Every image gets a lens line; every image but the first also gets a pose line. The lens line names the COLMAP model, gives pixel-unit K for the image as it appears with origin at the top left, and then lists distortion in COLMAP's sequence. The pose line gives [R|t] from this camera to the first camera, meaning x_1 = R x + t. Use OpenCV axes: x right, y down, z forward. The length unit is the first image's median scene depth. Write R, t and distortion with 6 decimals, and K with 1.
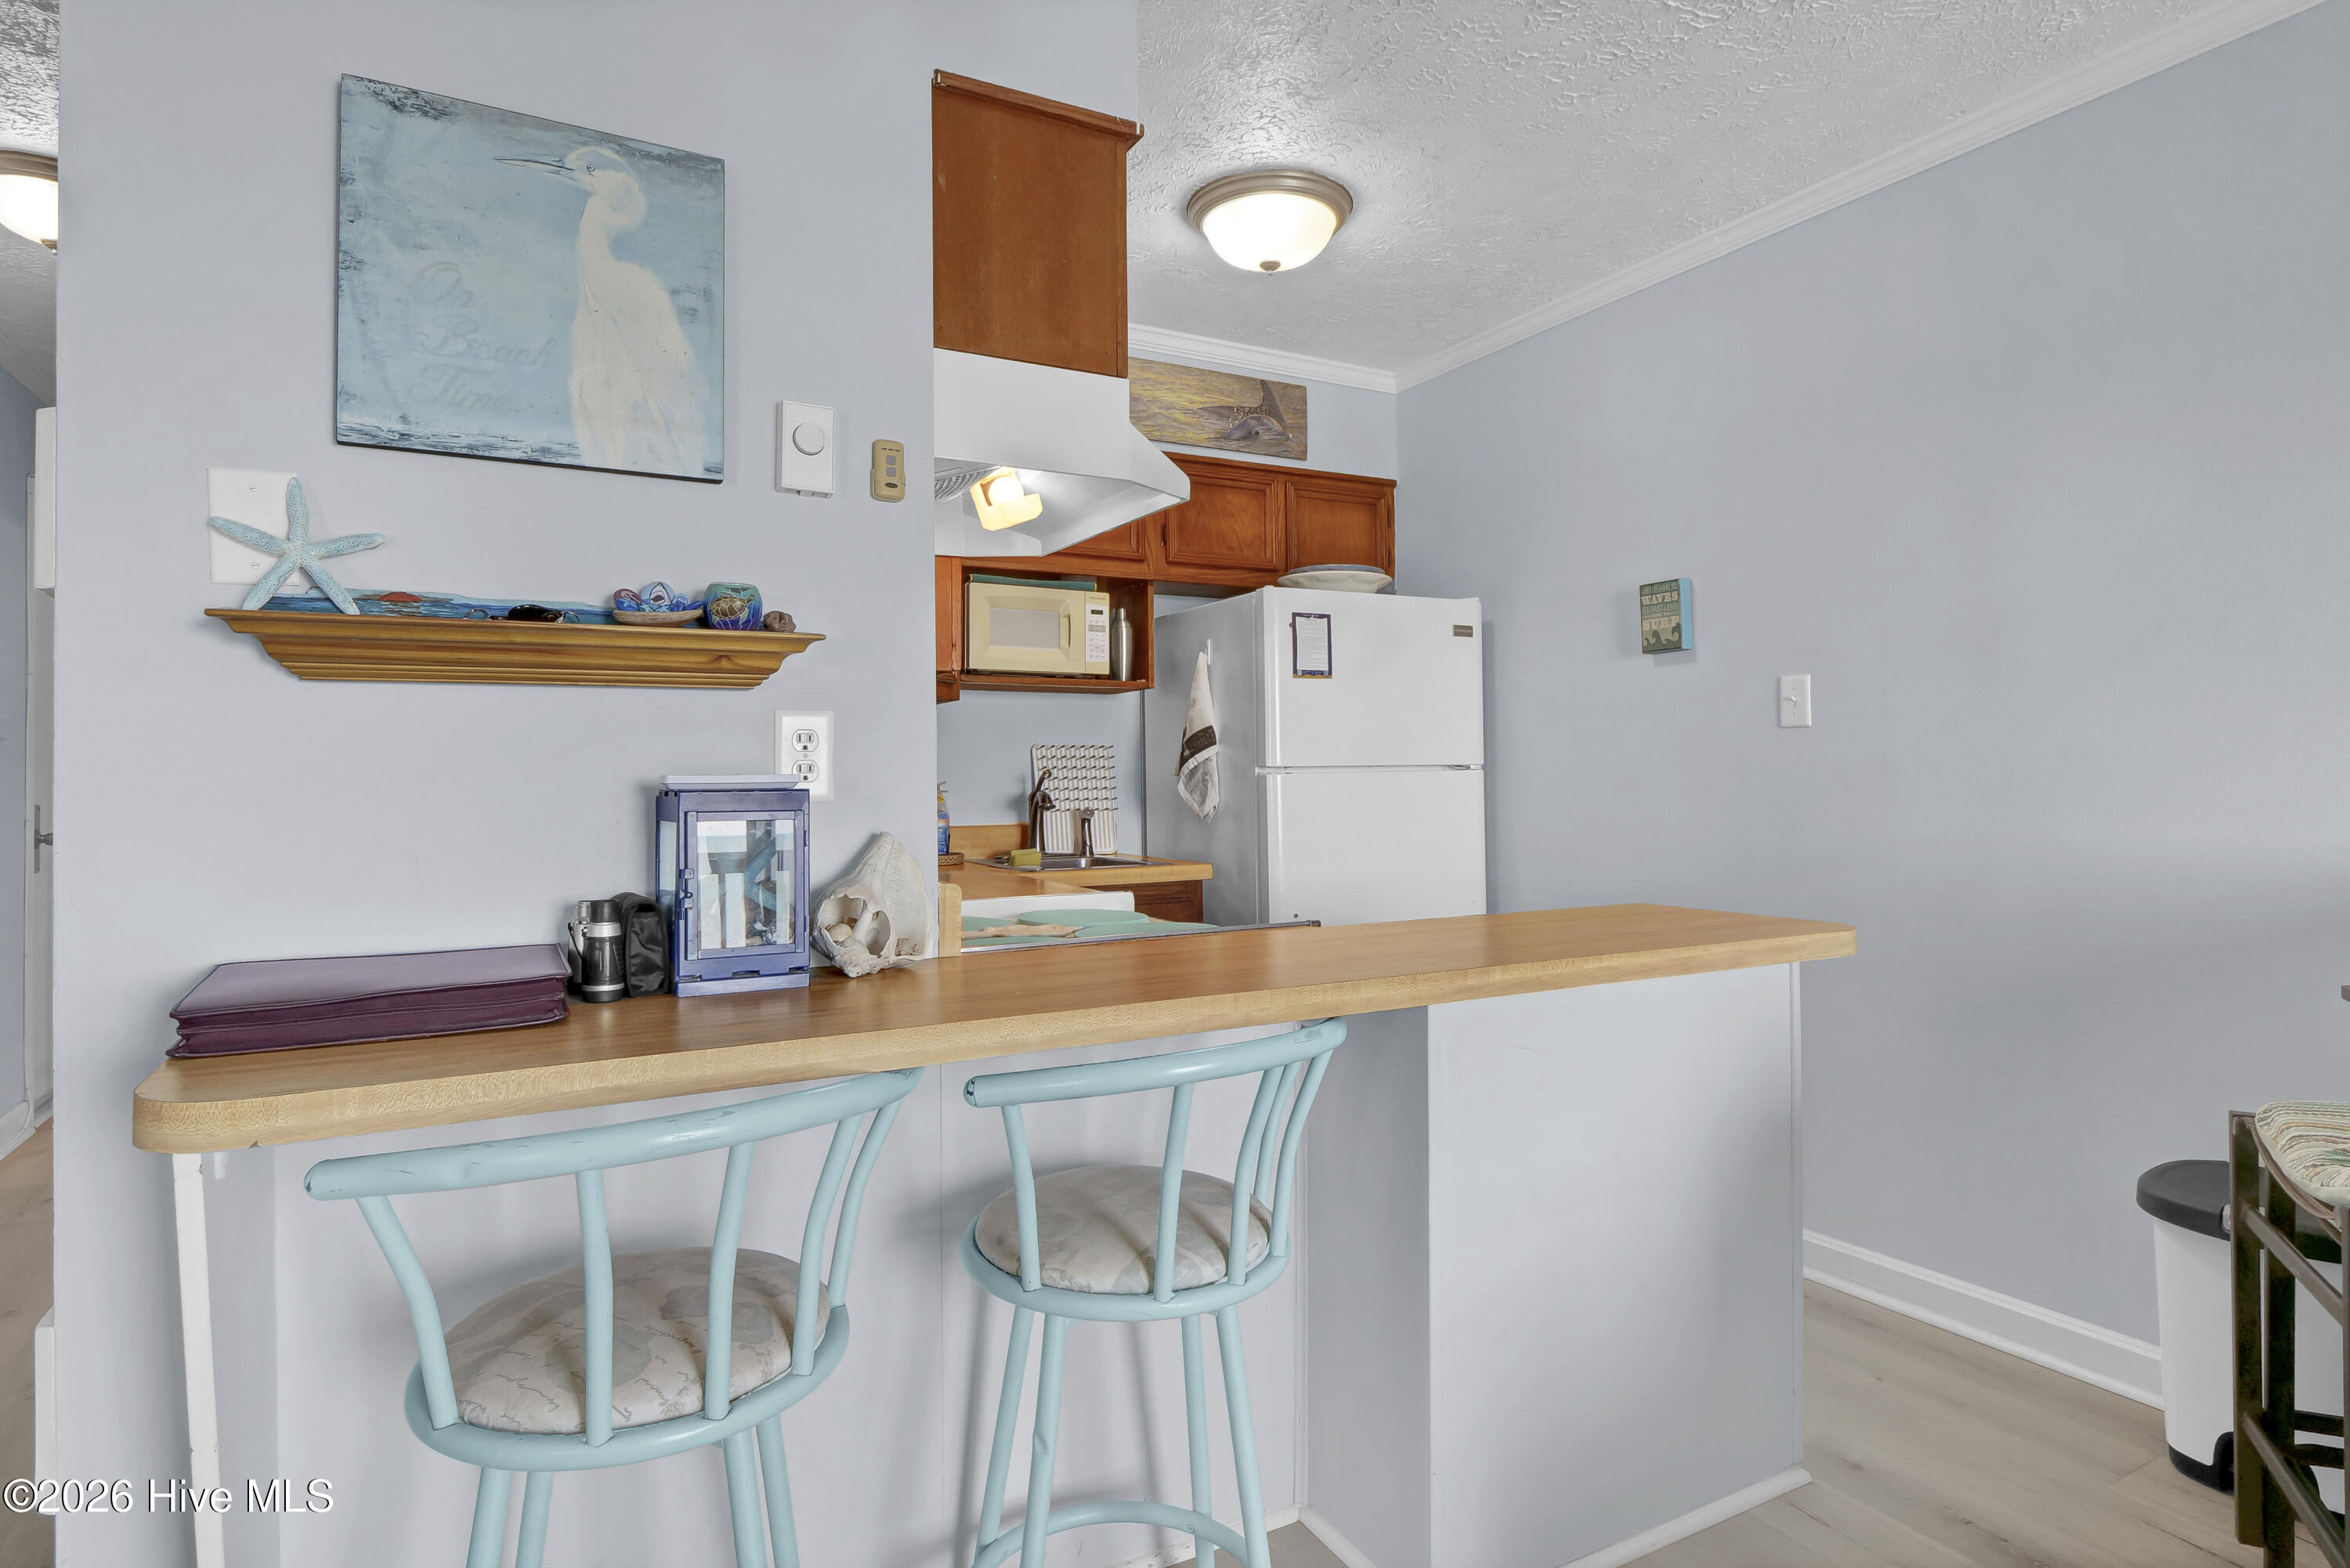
lens RADIAL K [[1264.2, 0, 1185.7], [0, 1264.2, 757.7], [0, 0, 1]] dist [-0.002609, -0.000238]
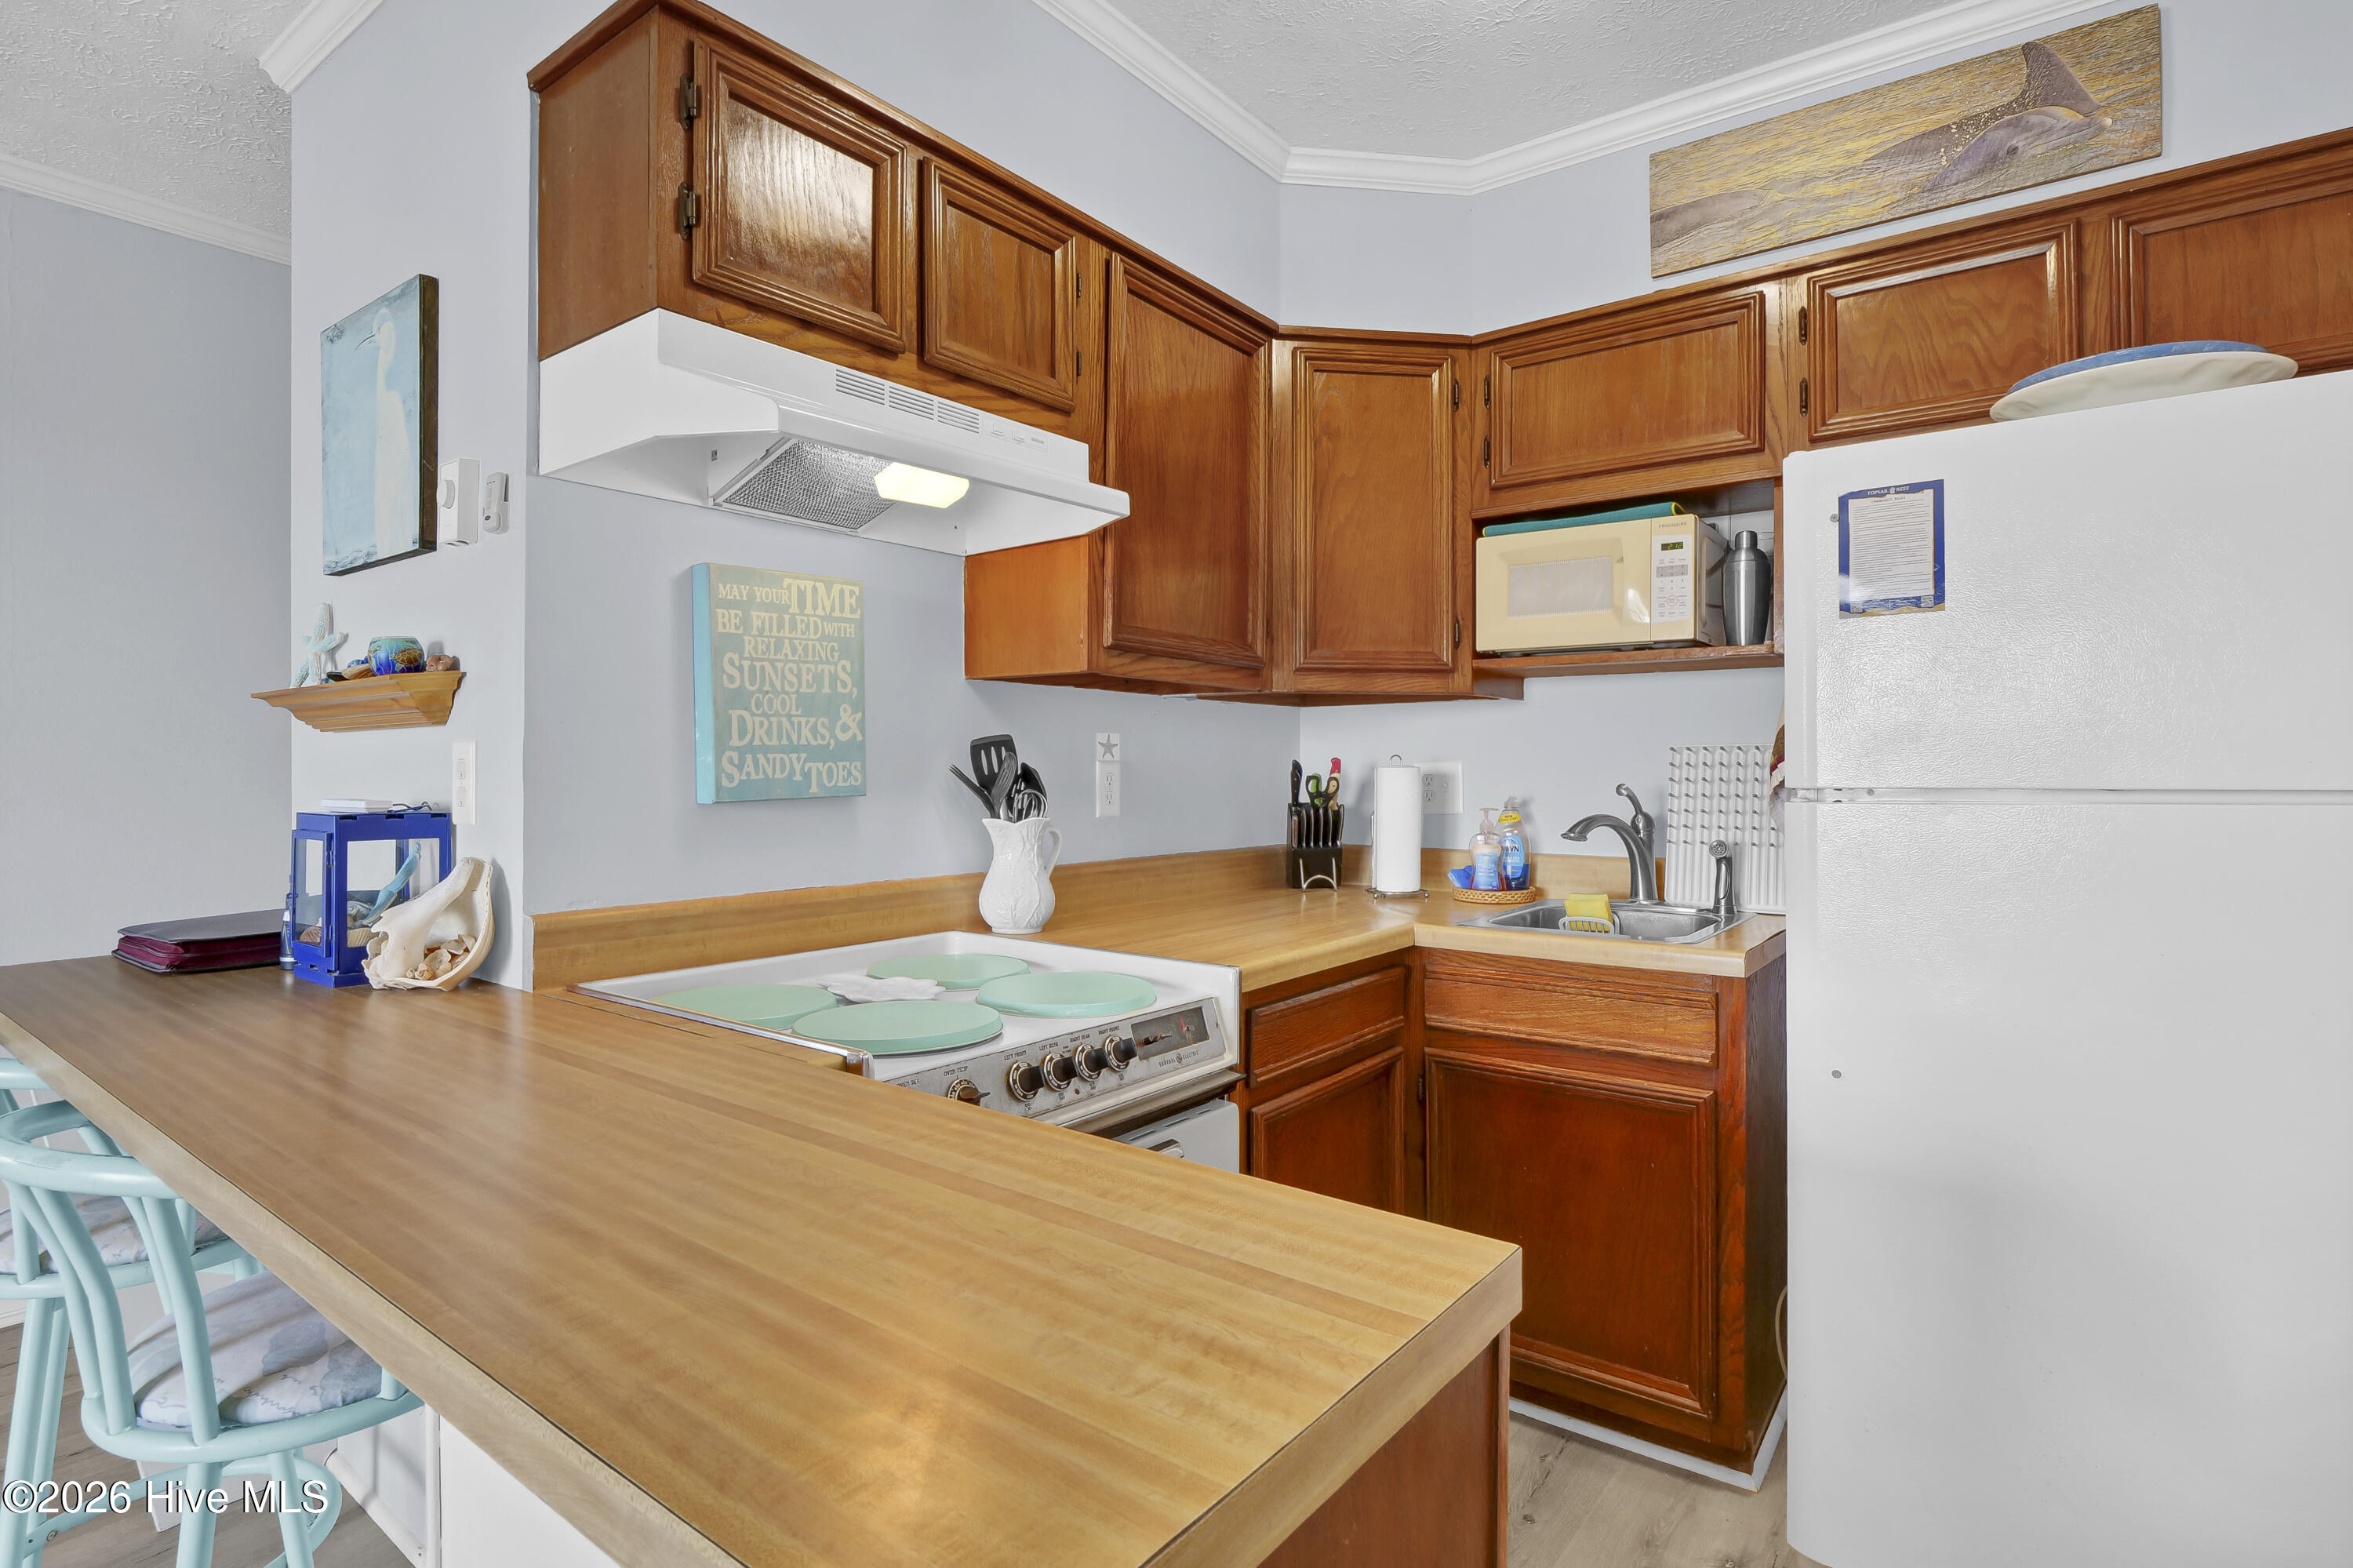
lens RADIAL K [[1171.0, 0, 1175.8], [0, 1171.0, 768.0], [0, 0, 1]] dist [-0.017837, 0.001070]
pose [[0.398172, 0.008202, -0.917274, 0.432392], [0.008719, 0.999881, 0.012725, -0.010707], [0.917270, -0.013064, 0.398053, 0.581524]]
